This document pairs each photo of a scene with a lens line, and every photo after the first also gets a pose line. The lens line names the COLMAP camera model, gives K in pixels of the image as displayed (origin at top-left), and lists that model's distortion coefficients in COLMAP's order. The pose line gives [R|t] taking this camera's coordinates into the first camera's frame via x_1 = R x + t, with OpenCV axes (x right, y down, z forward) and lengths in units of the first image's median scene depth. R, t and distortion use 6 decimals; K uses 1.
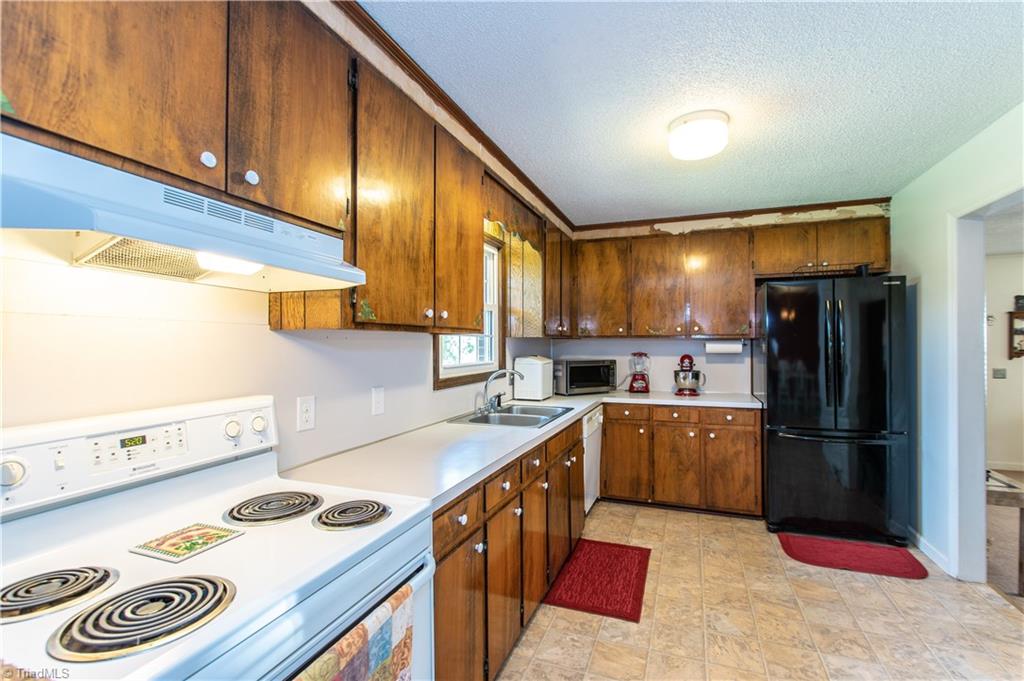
lens RADIAL K [[462.6, 0, 522.1], [0, 462.6, 338.2], [0, 0, 1]] dist [-0.022831, 0.000029]
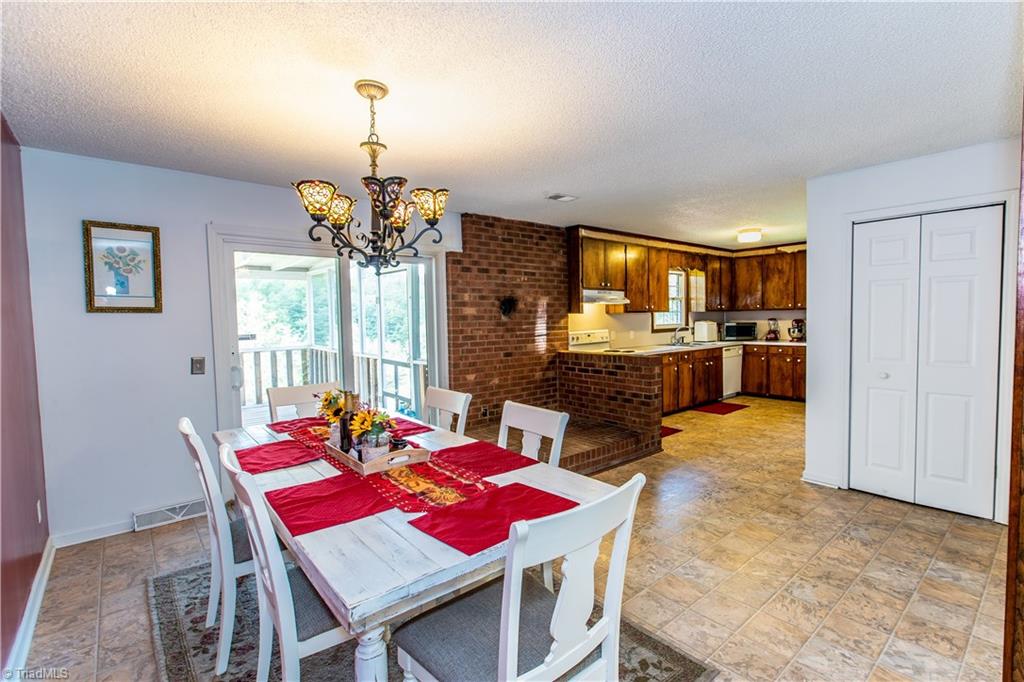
lens RADIAL K [[462.6, 0, 522.1], [0, 462.6, 338.7], [0, 0, 1]] dist [-0.022831, 0.000029]
pose [[0.870256, 0.009155, -0.492515, 0.333451], [0.025043, 0.997712, 0.062797, -0.030185], [0.491963, -0.066983, 0.868036, -1.192444]]
